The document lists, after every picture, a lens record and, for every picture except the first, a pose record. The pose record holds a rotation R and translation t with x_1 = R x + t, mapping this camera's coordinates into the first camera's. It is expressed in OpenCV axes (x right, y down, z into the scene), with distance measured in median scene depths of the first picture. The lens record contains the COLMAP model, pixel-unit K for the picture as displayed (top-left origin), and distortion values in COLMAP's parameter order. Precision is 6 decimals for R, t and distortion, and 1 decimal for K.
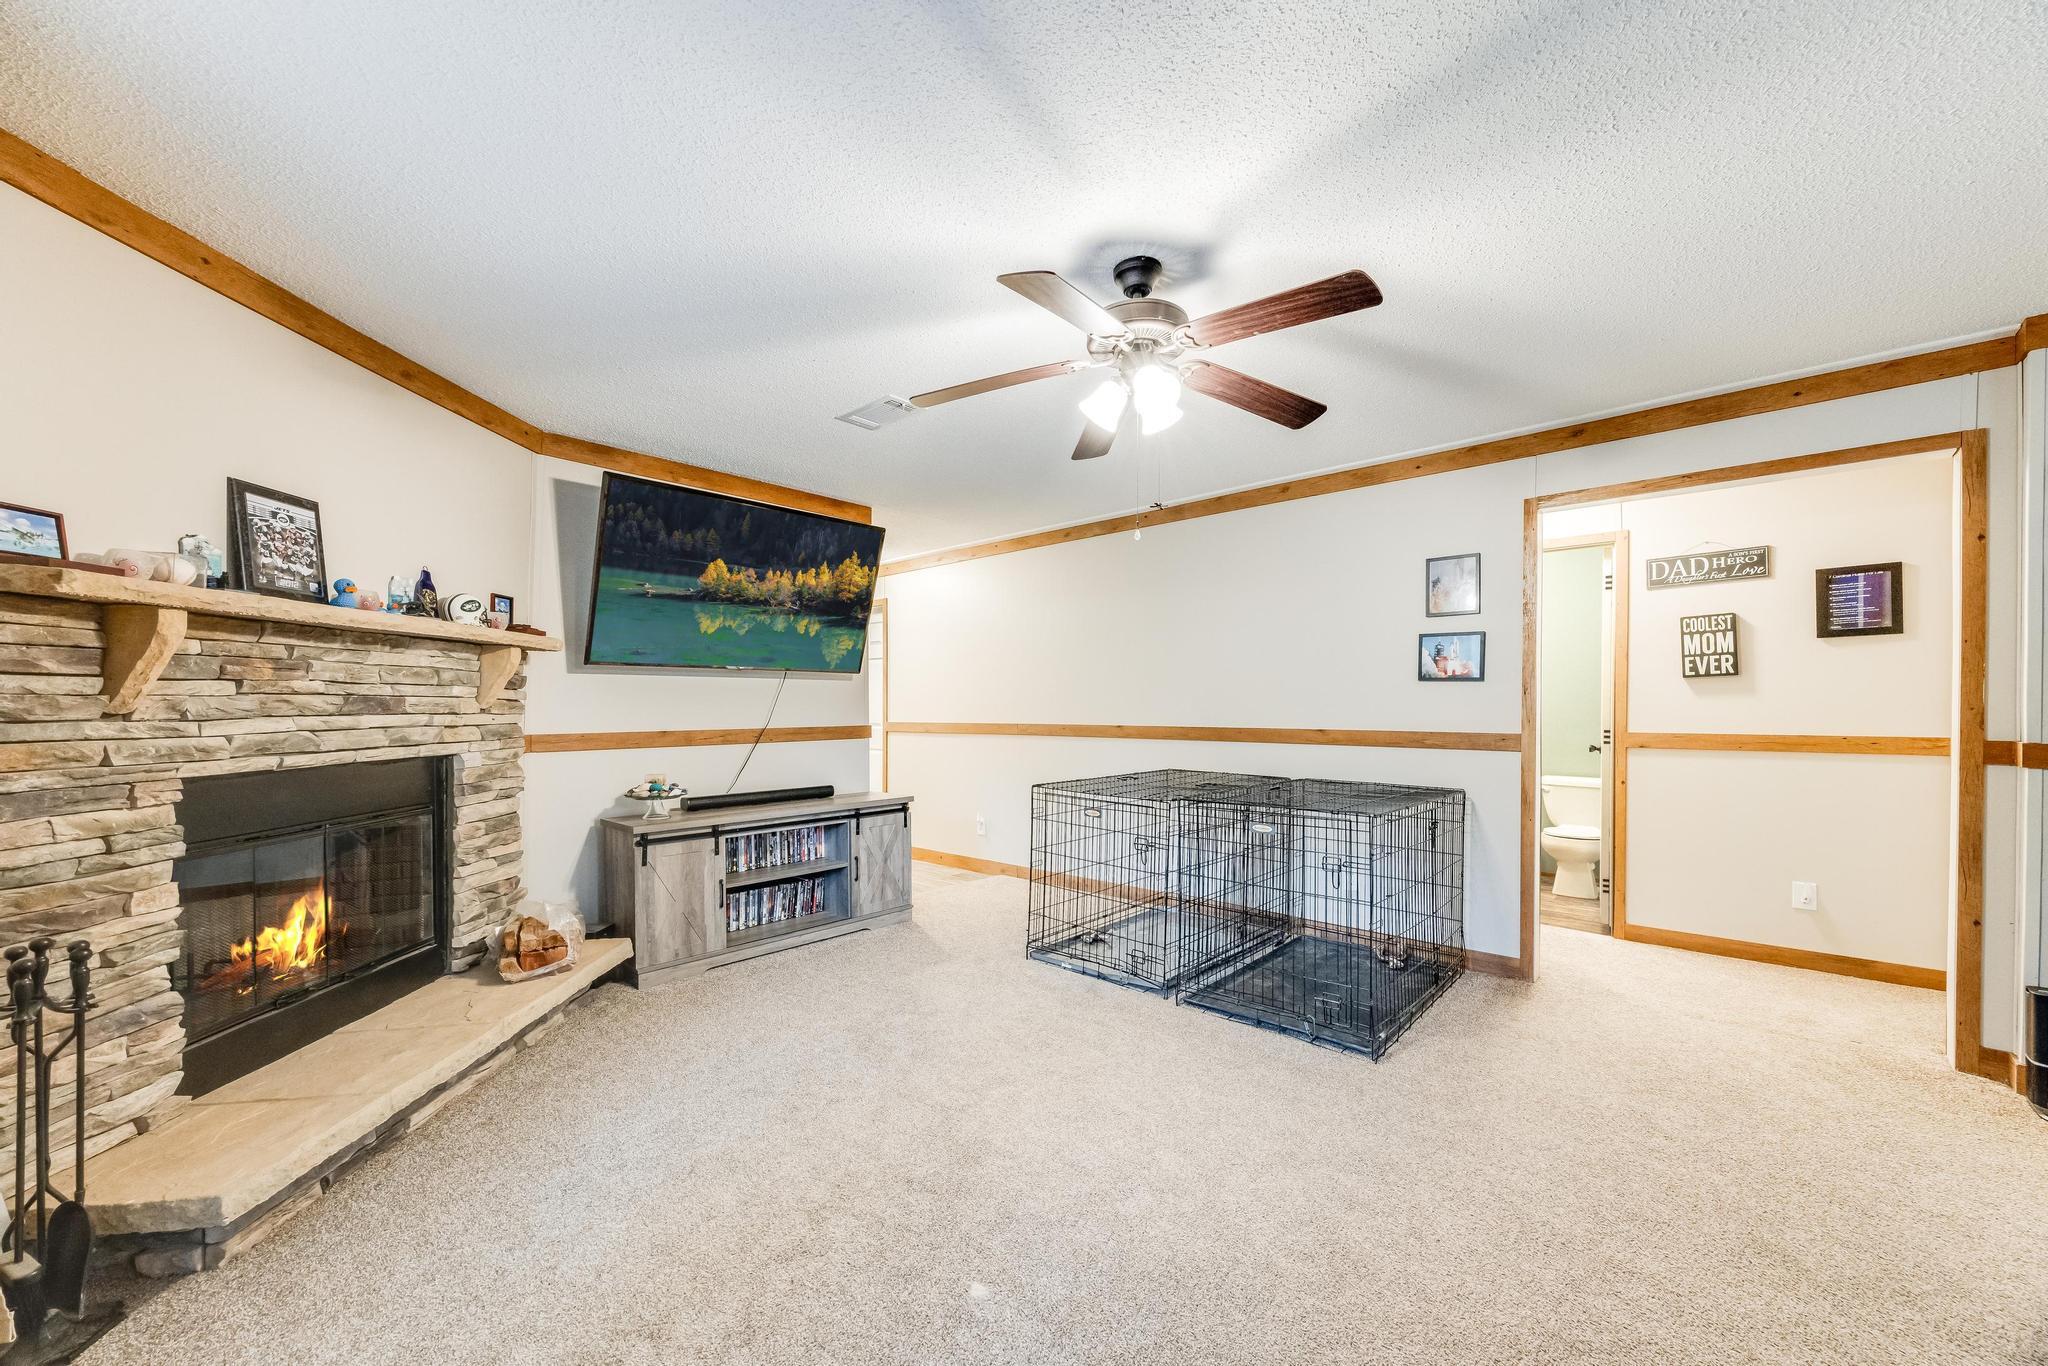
lens RADIAL K [[790.5, 0, 1030.3], [0, 790.5, 702.9], [0, 0, 1]] dist [-0.004174, -0.000709]
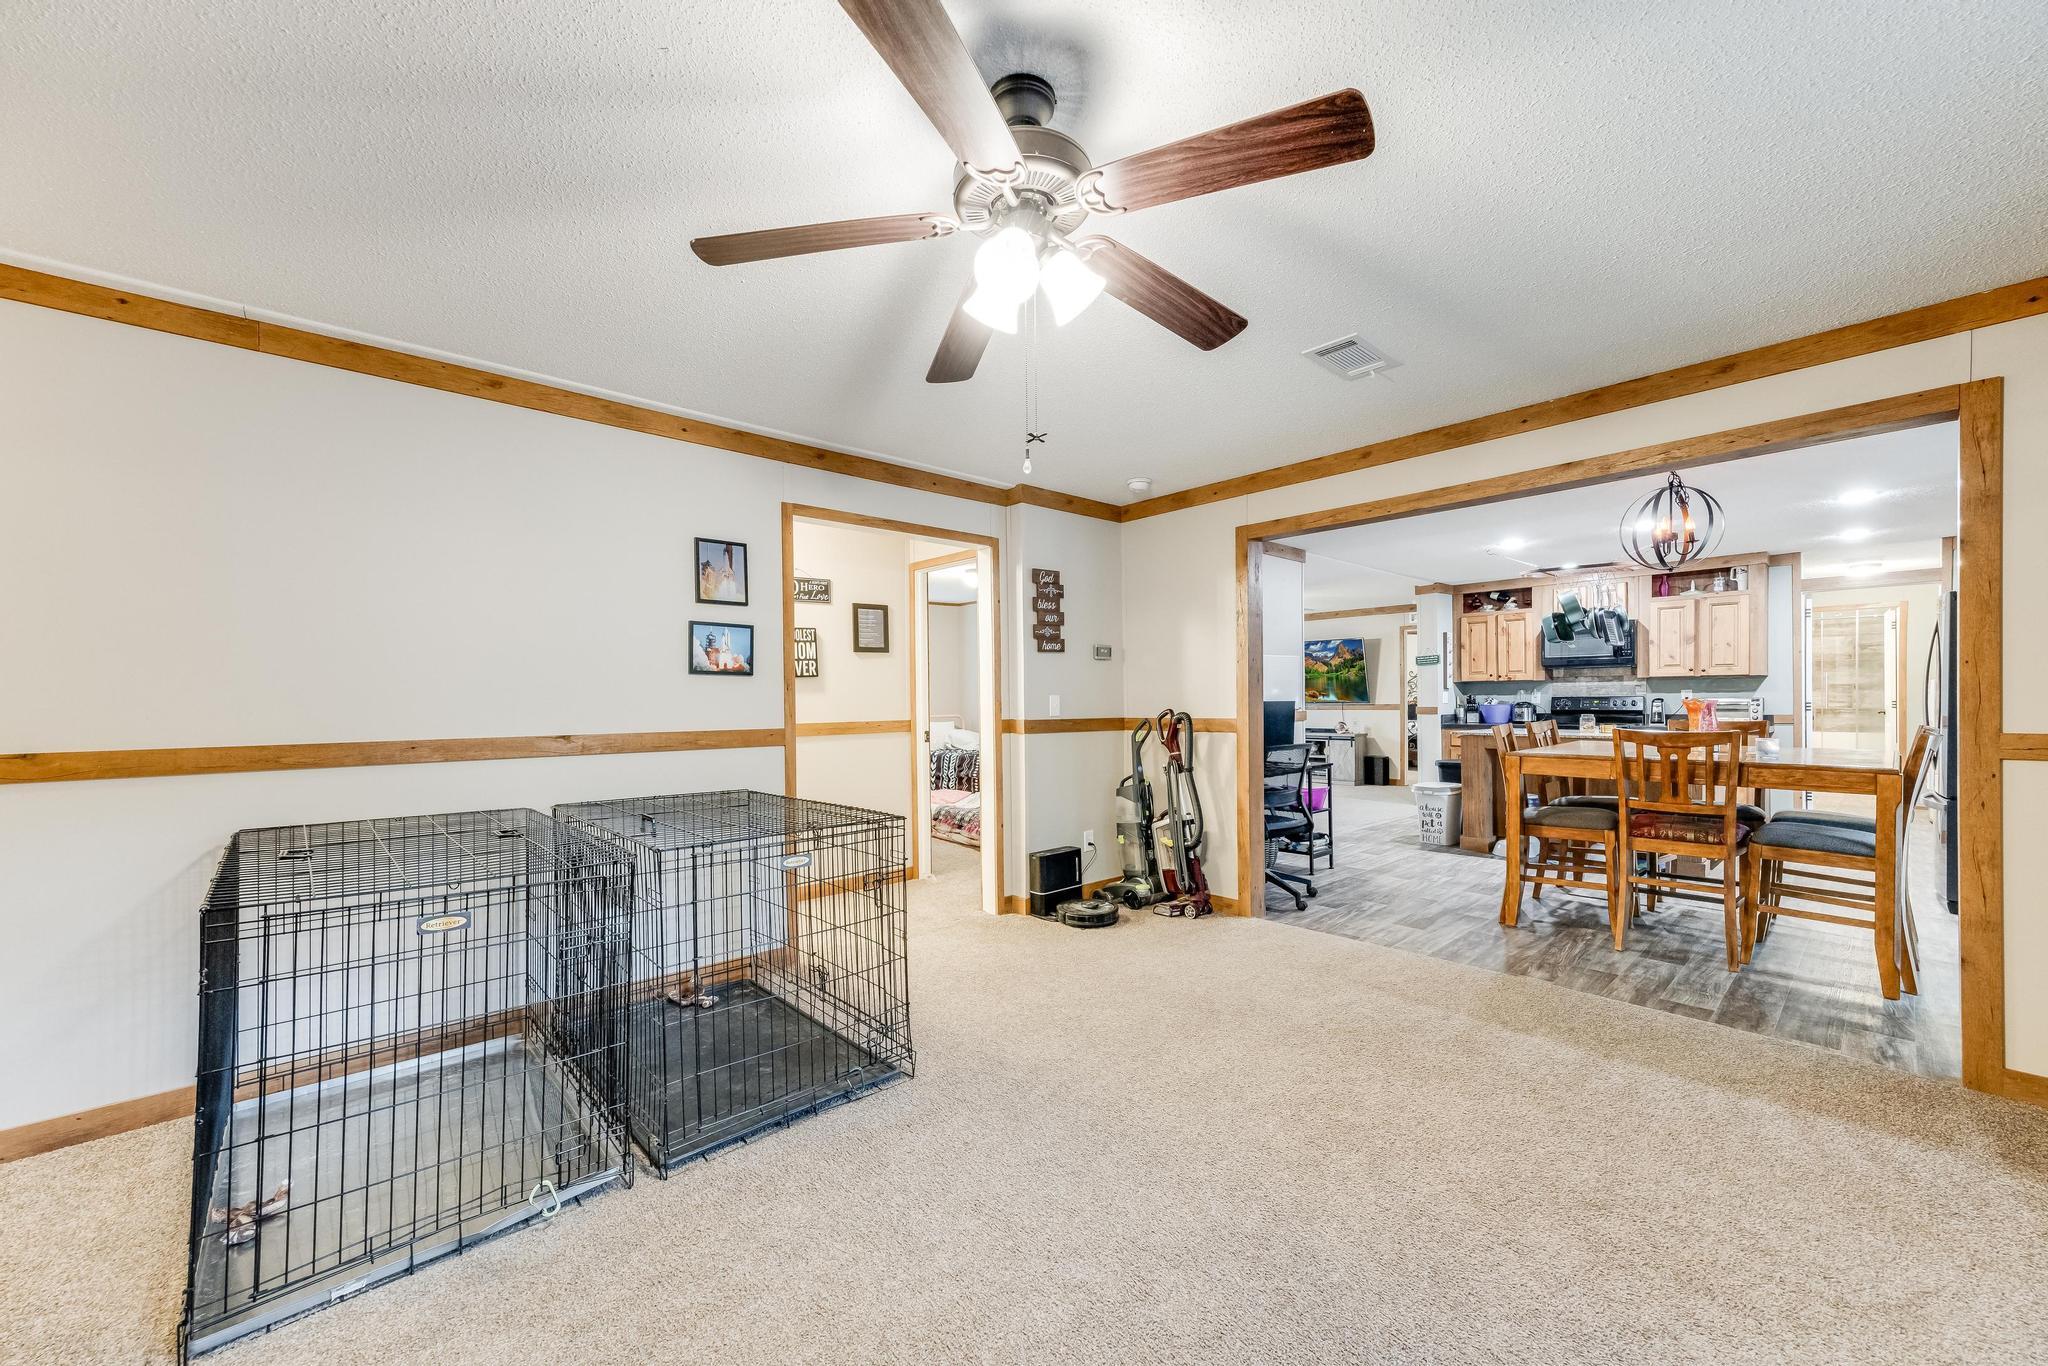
lens RADIAL K [[771.4, 0, 1030.5], [0, 771.4, 700.2], [0, 0, 1]] dist [0.000284, -0.000150]
pose [[0.095686, -0.003537, 0.995405, -0.353642], [0.004330, 0.999986, 0.003137, 0.000472], [-0.995402, 0.004010, 0.095700, 0.582213]]
